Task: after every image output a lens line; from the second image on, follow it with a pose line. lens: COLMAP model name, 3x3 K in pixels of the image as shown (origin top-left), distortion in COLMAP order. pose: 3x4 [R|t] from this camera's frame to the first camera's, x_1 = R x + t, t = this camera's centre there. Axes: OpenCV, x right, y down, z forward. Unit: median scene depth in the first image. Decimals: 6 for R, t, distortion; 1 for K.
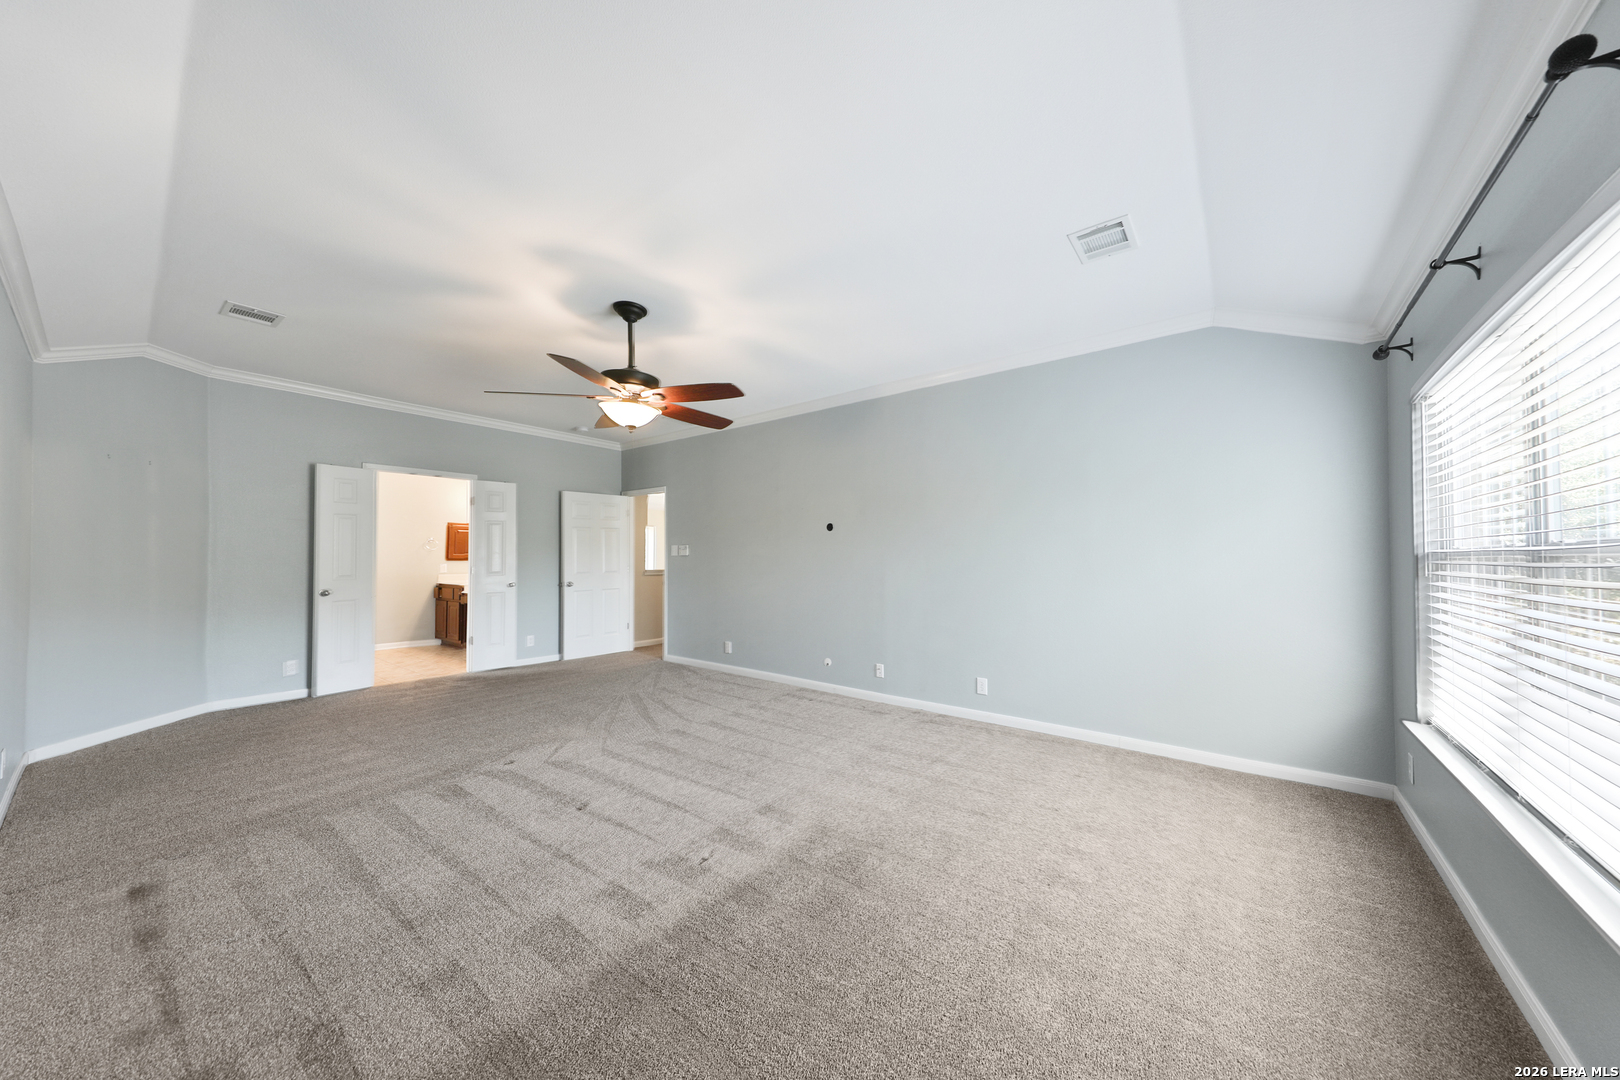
lens RADIAL K [[548.2, 0, 823.3], [0, 548.2, 559.3], [0, 0, 1]] dist [0.005634, -0.000127]
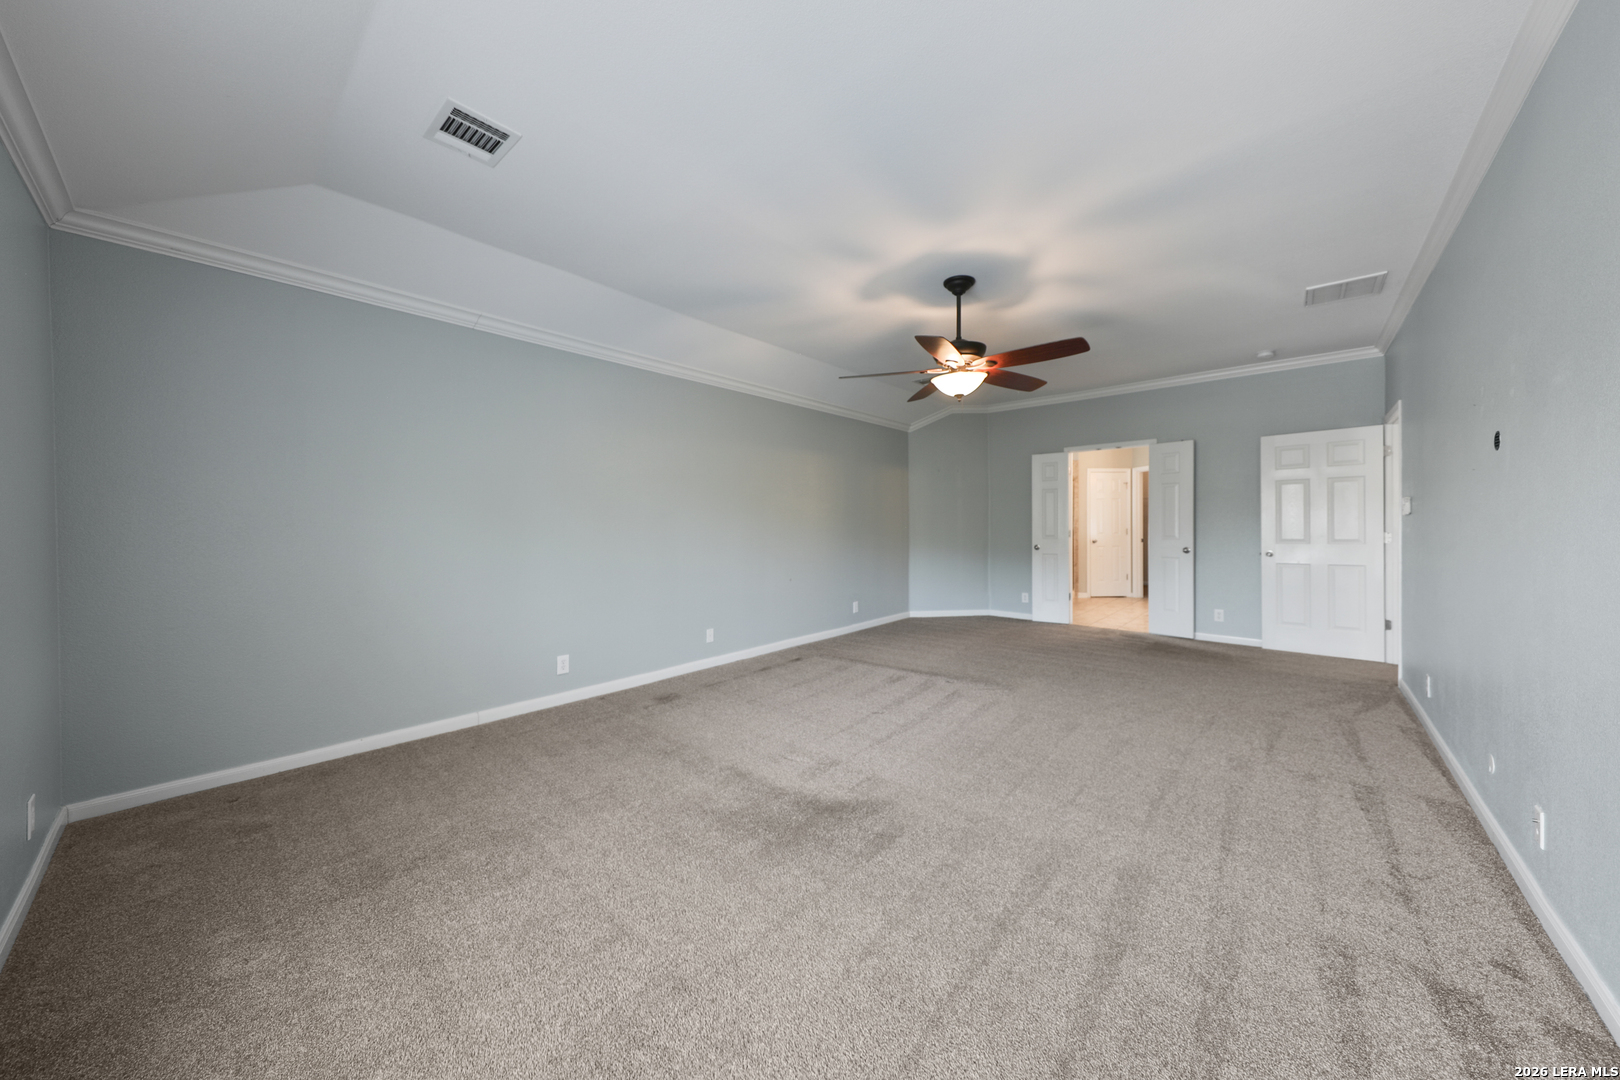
lens RADIAL K [[543.1, 0, 829.7], [0, 543.1, 530.2], [0, 0, 1]] dist [0.022792, -0.007354]
pose [[-0.050765, 0.009256, -0.998668, 0.641860], [-0.001133, 0.999956, 0.009326, 0.008410], [0.998710, 0.001605, -0.050752, 0.729367]]
